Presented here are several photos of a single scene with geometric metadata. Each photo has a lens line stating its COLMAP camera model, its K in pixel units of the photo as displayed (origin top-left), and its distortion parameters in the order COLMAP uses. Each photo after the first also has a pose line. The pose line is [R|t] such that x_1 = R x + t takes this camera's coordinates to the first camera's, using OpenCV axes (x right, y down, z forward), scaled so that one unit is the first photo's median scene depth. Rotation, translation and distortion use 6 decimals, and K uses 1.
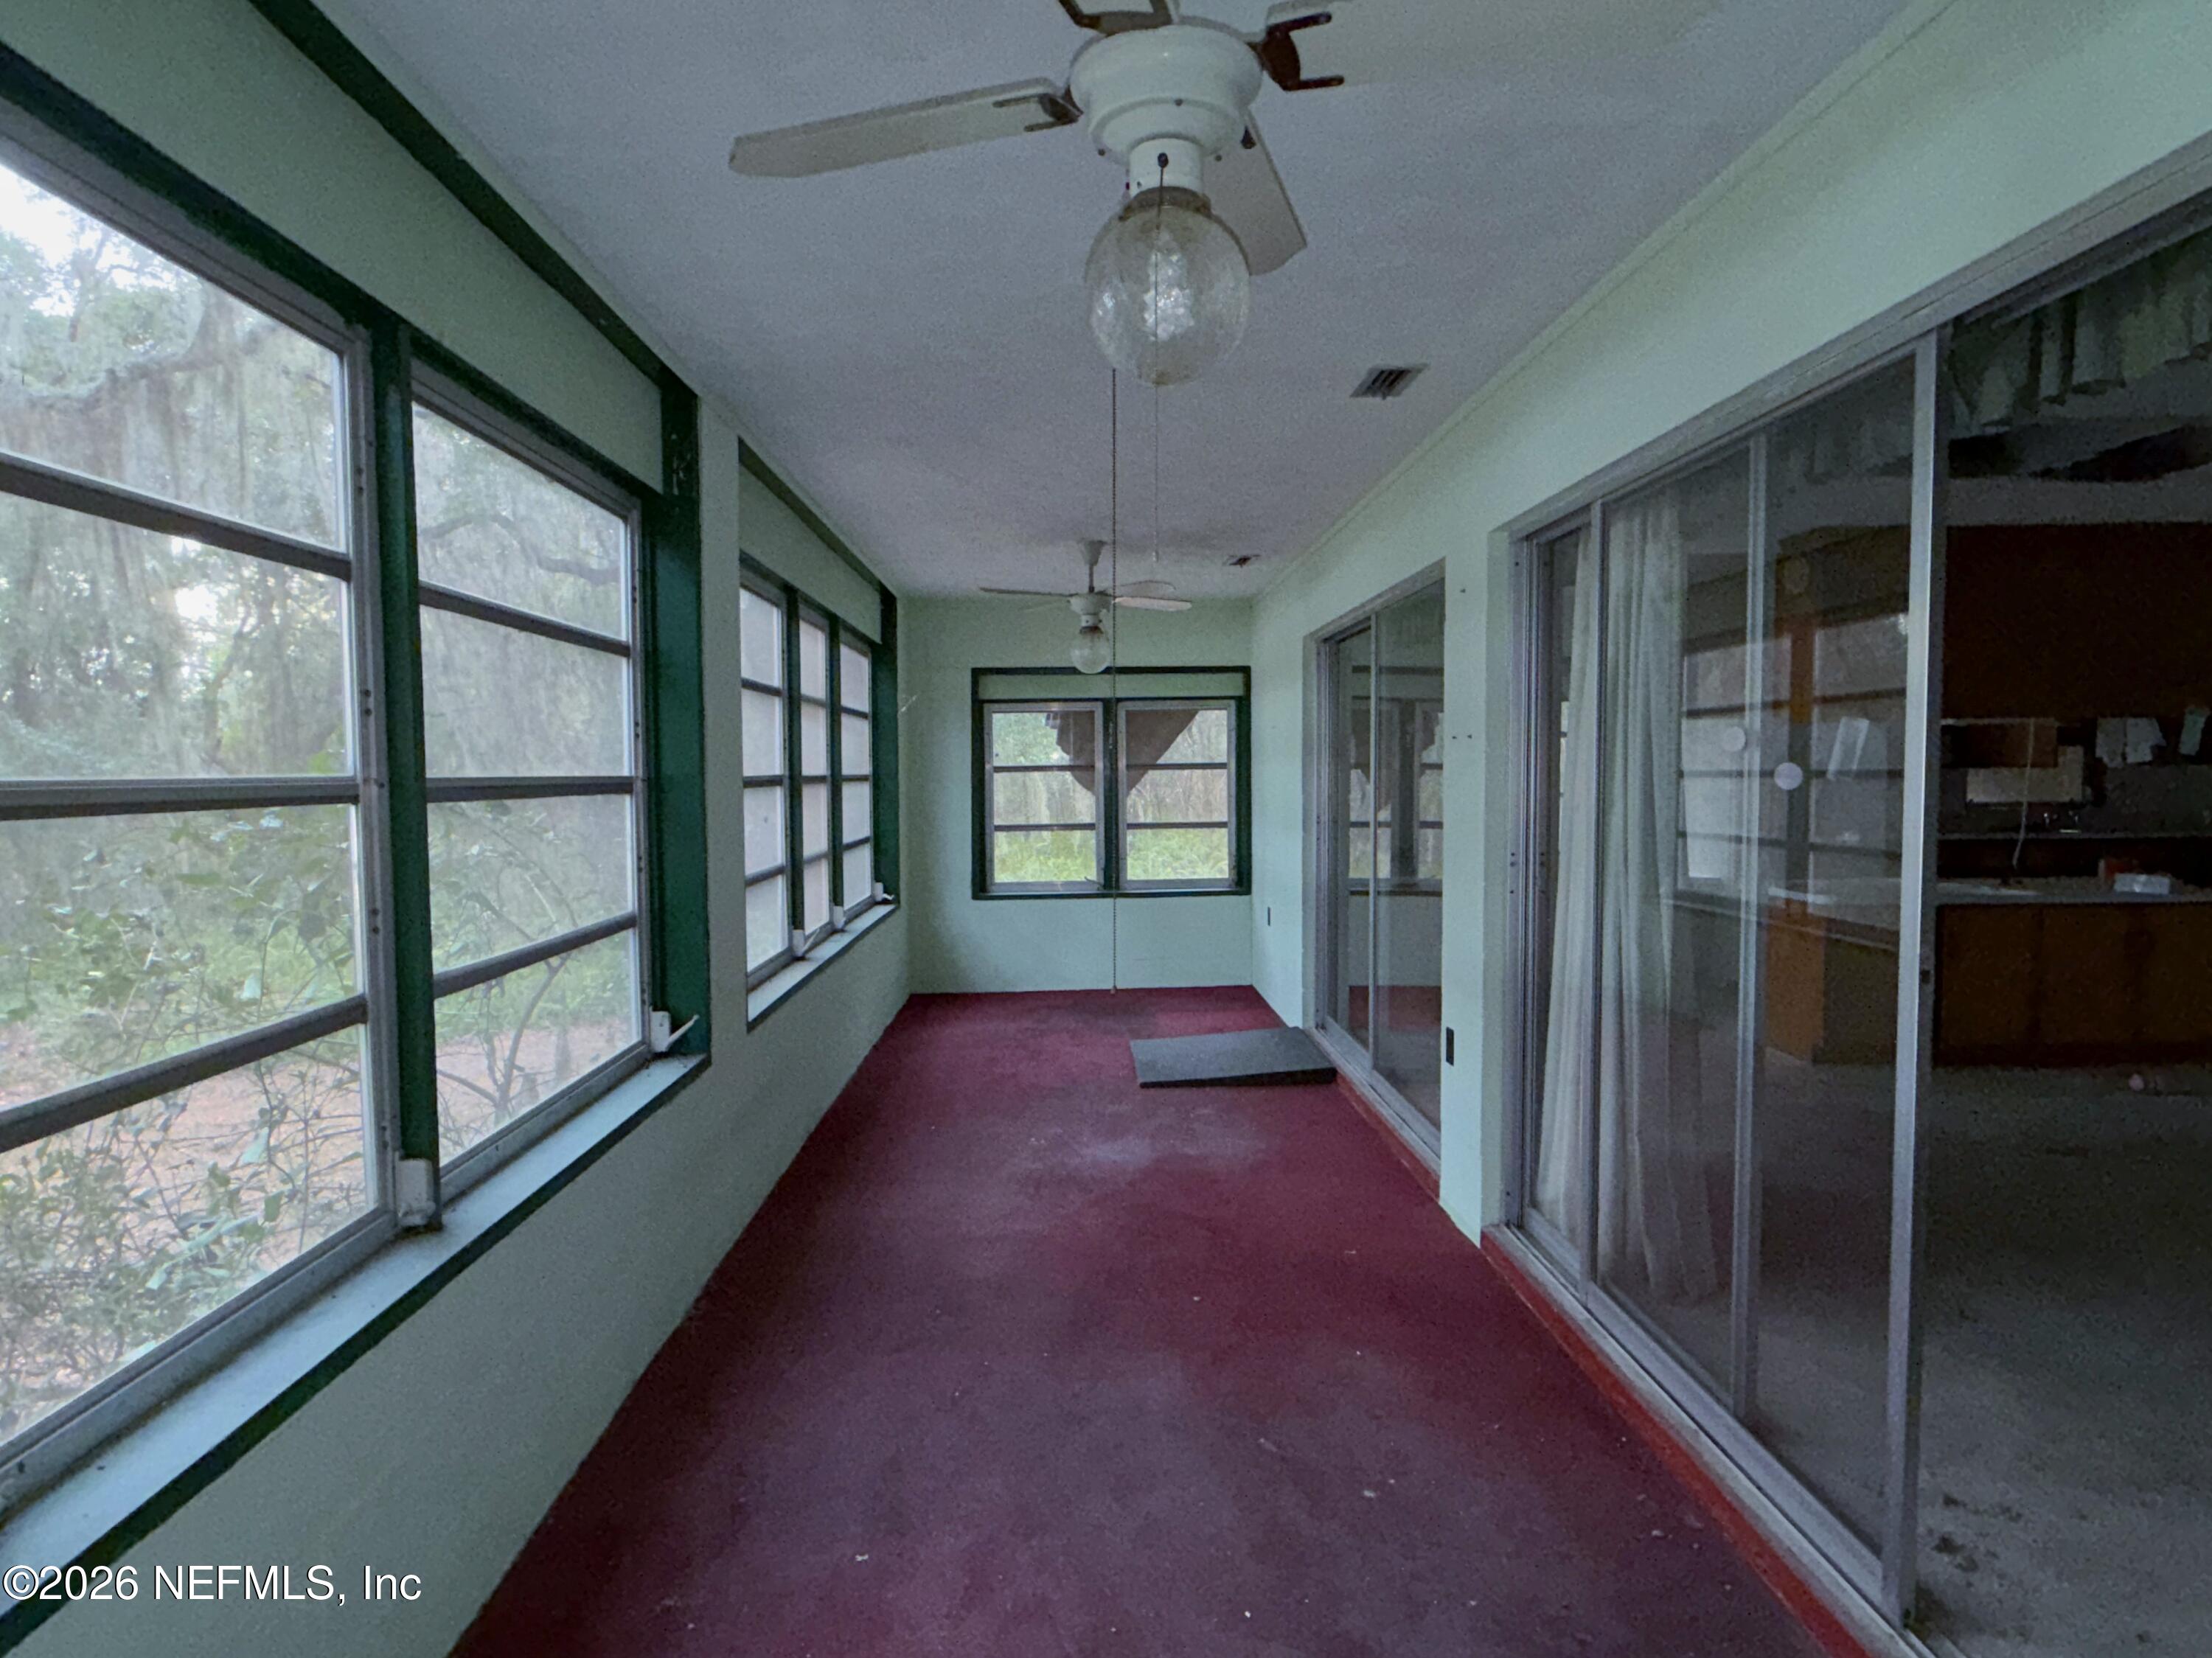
lens RADIAL K [[1239.8, 0, 1106.0], [0, 1239.8, 829.0], [0, 0, 1]] dist [0.000119, 0.000006]
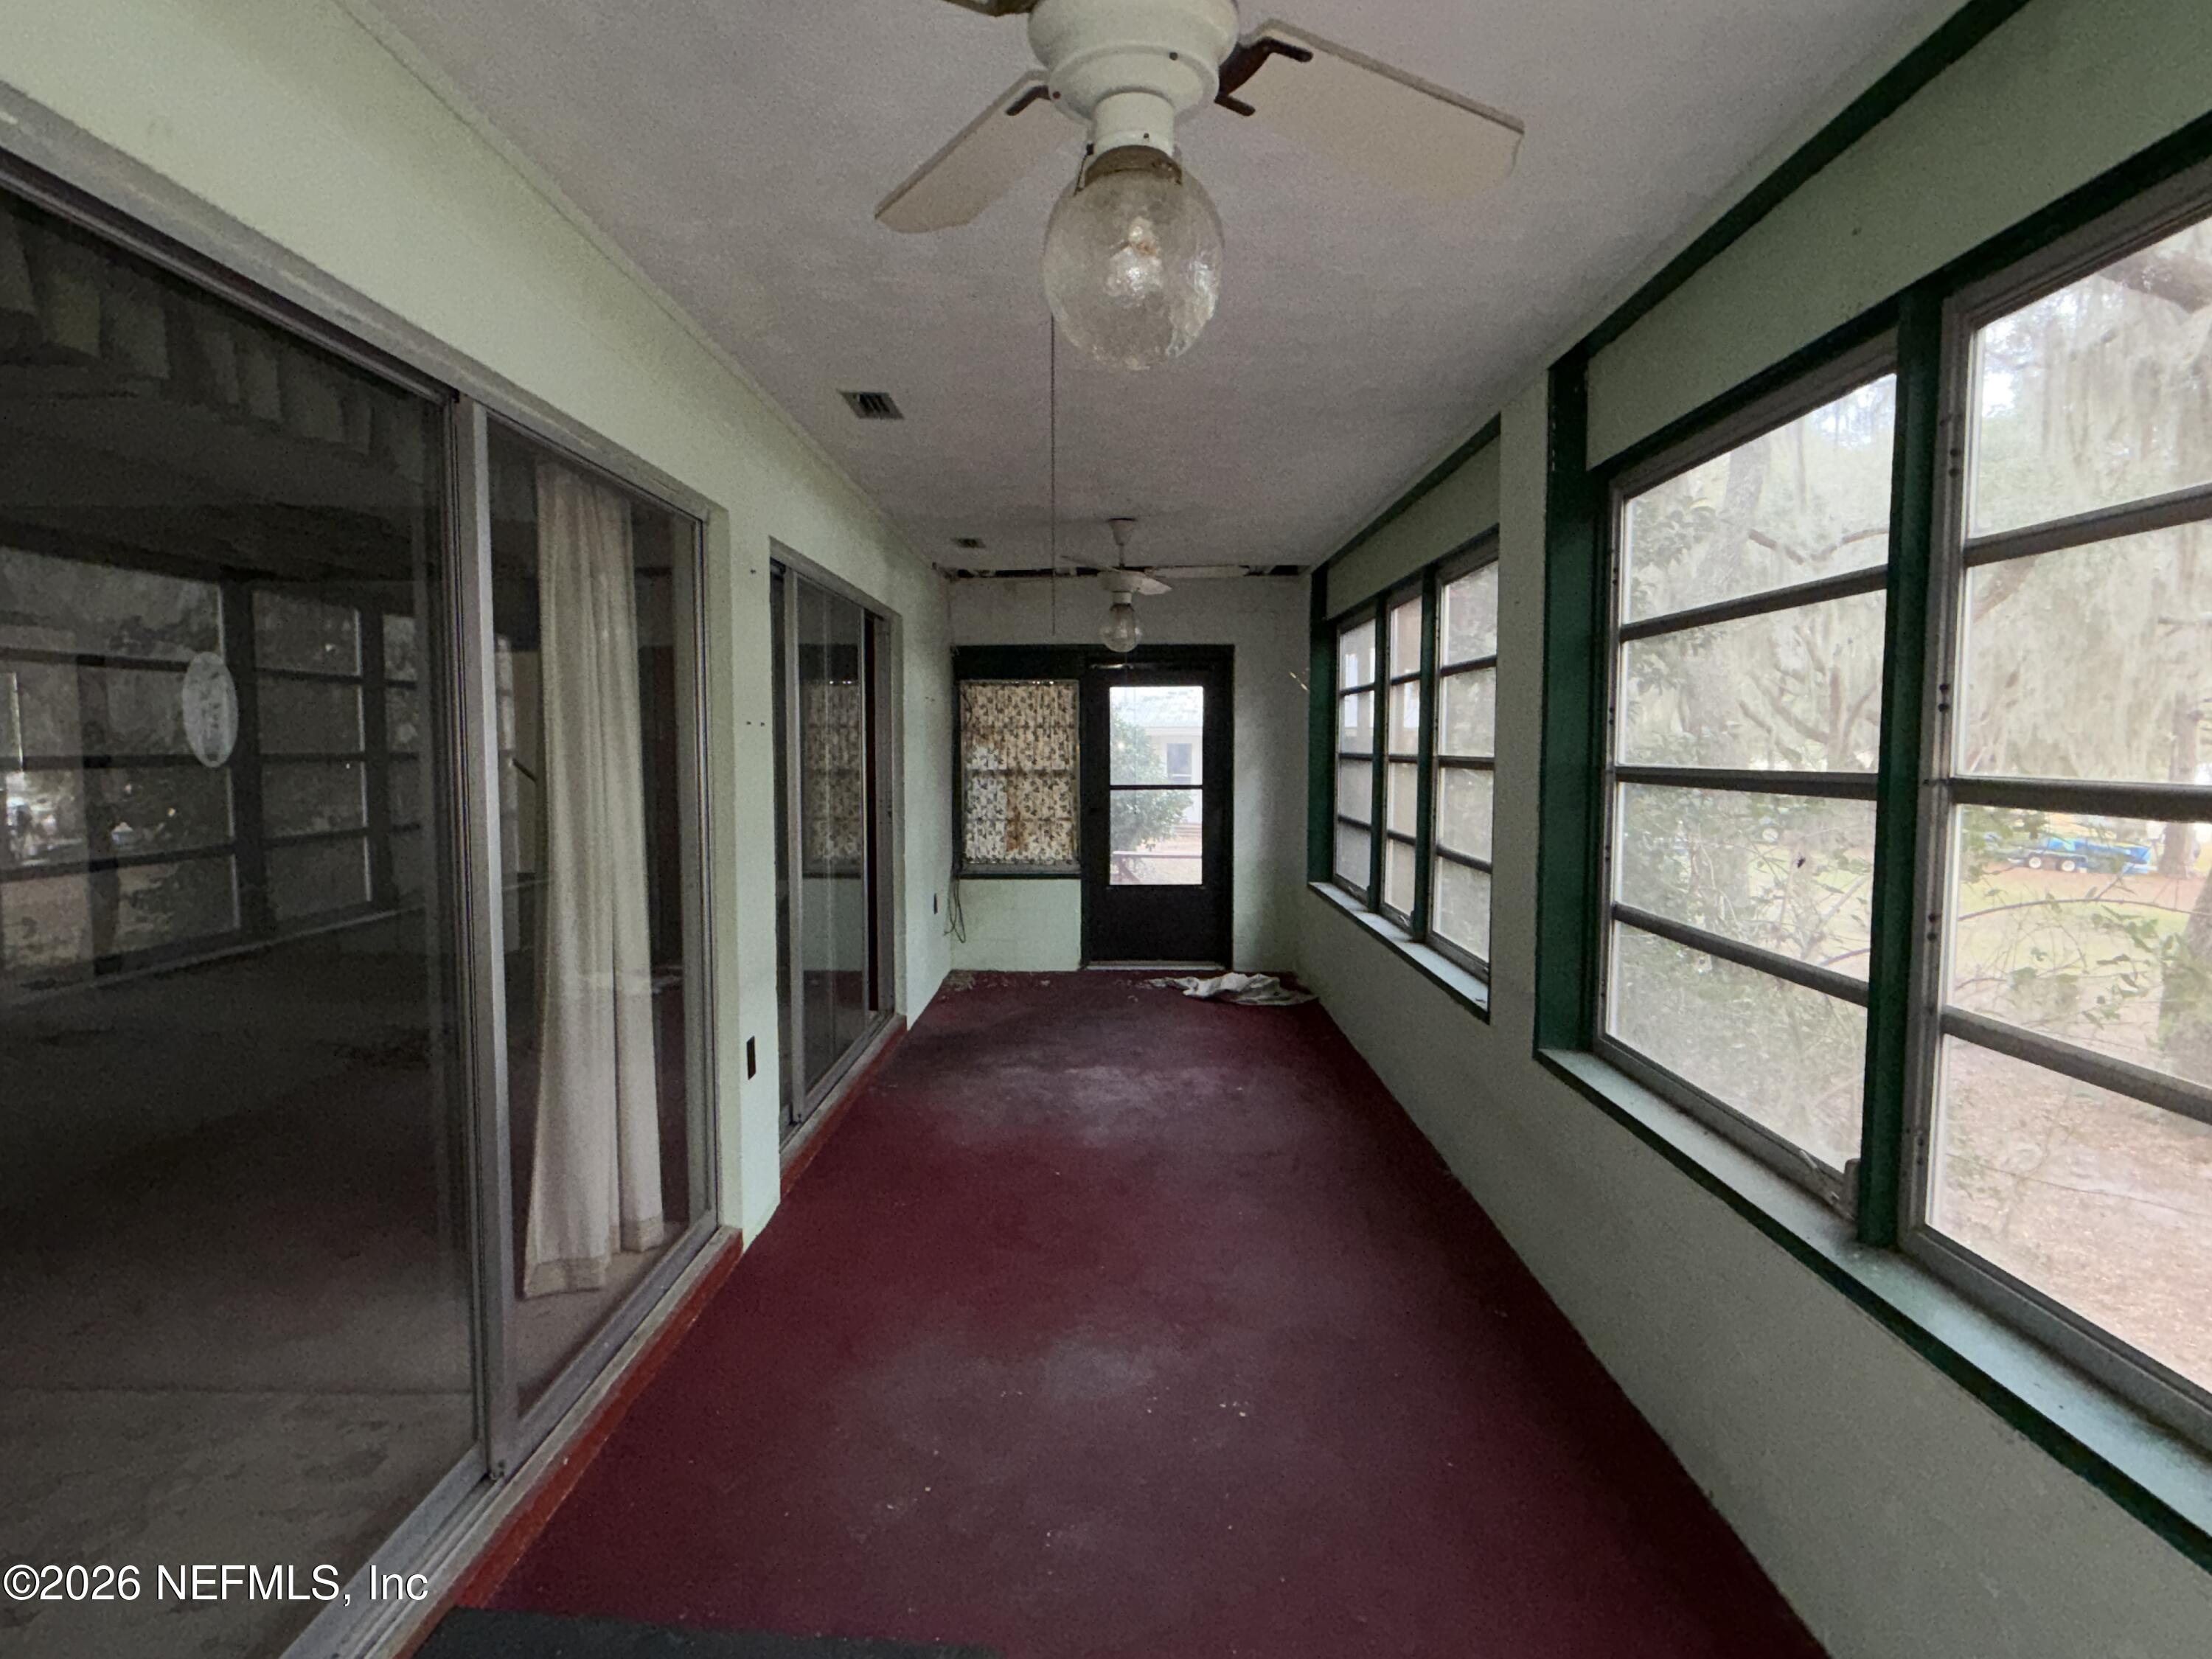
lens RADIAL K [[1239.9, 0, 1106.0], [0, 1239.9, 829.5], [0, 0, 1]] dist [0.000119, 0.000006]
pose [[-0.999021, 0.014138, 0.041910, -0.030354], [0.019300, 0.991913, 0.125442, -0.106667], [-0.039798, 0.126128, -0.991215, 1.891443]]
